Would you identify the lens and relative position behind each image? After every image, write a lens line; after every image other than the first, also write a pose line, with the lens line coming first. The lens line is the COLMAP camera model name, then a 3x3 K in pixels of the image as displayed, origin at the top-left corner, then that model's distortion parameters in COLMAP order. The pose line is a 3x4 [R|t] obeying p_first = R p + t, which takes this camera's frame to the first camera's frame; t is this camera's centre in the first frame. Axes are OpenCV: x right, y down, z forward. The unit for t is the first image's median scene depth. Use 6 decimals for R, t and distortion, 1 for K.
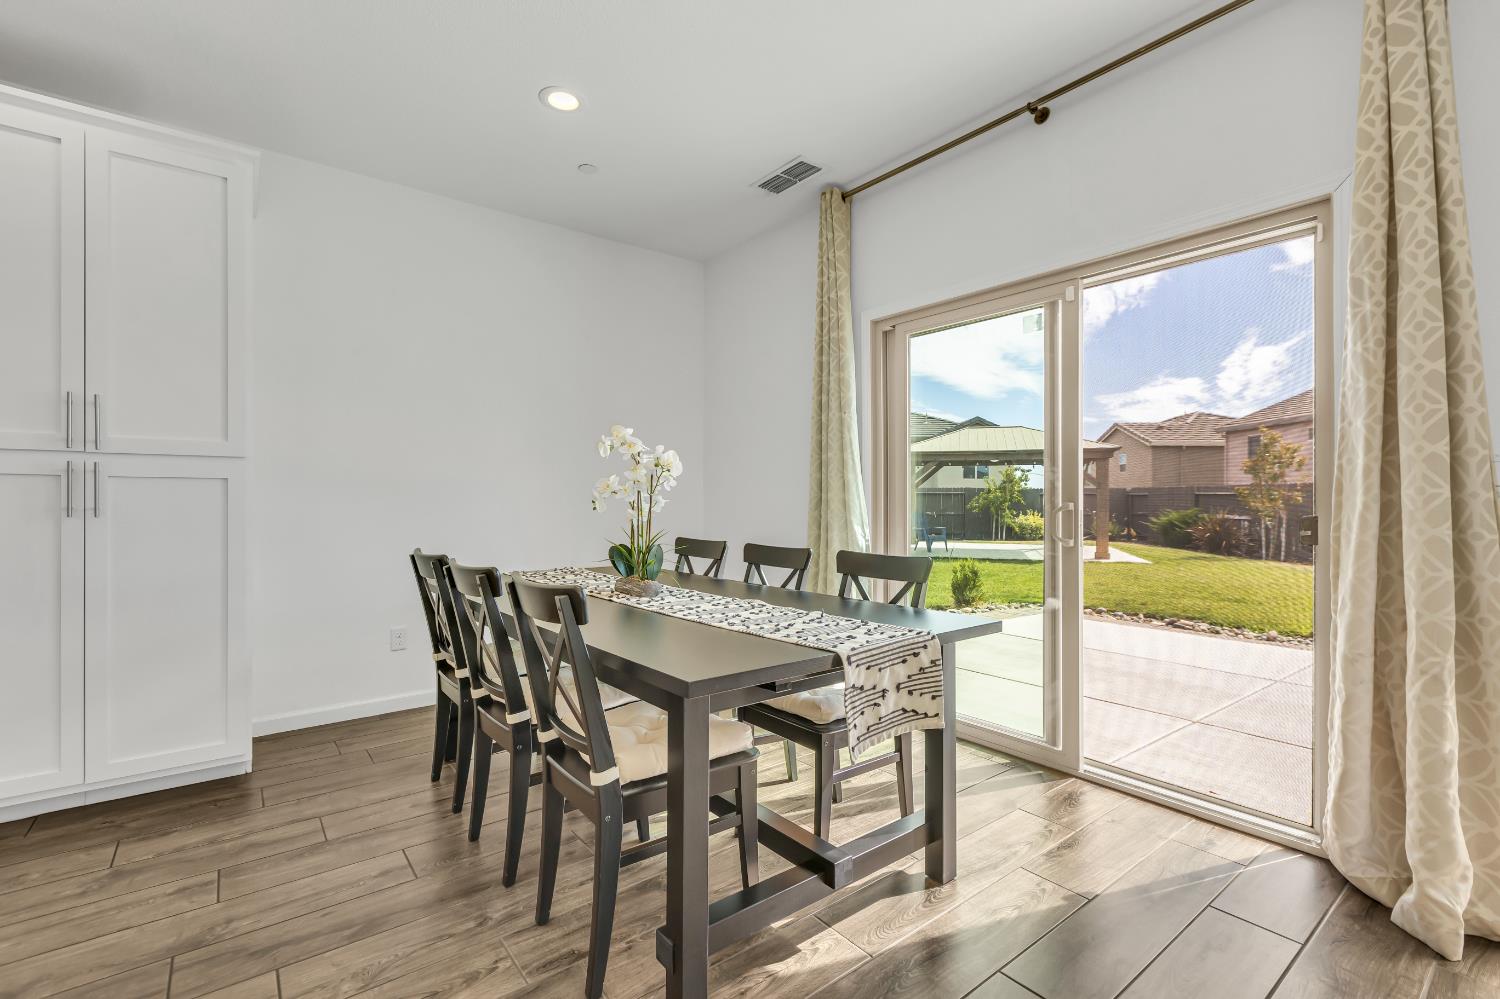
lens RADIAL K [[669.0, 0, 753.7], [0, 669.0, 499.9], [0, 0, 1]] dist [-0.000857, -0.000082]
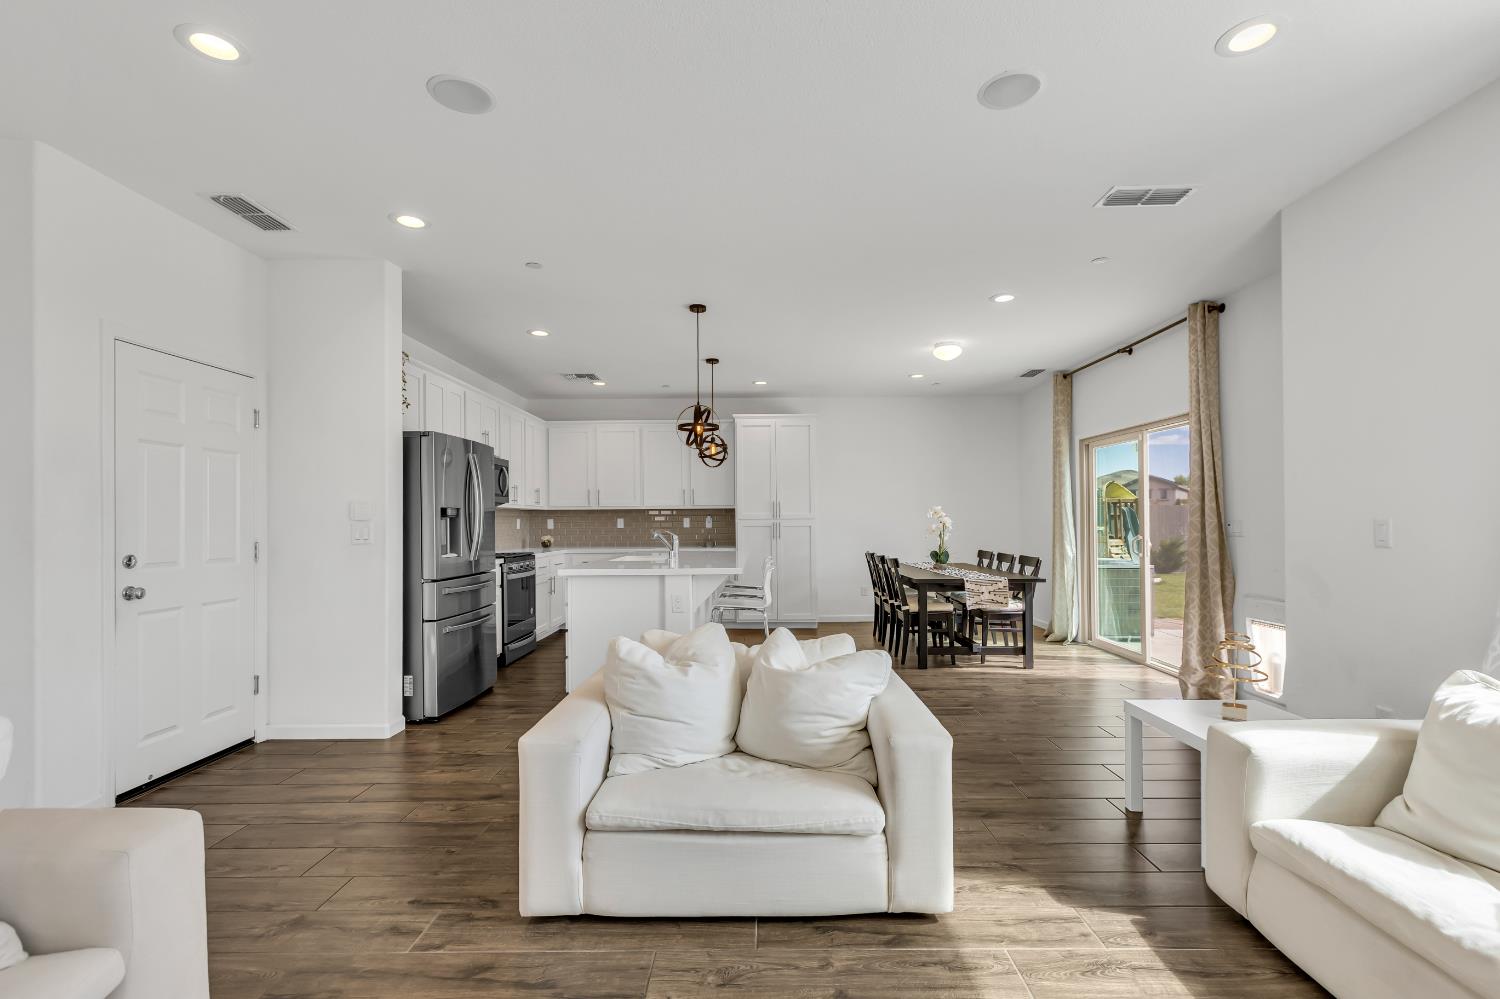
lens RADIAL K [[674.1, 0, 754.2], [0, 674.1, 518.6], [0, 0, 1]] dist [0.001905, -0.000102]
pose [[0.781994, -0.009694, -0.623210, 0.834245], [0.009425, 0.999949, -0.003728, -0.053298], [0.623214, -0.002959, 0.782045, -1.413600]]
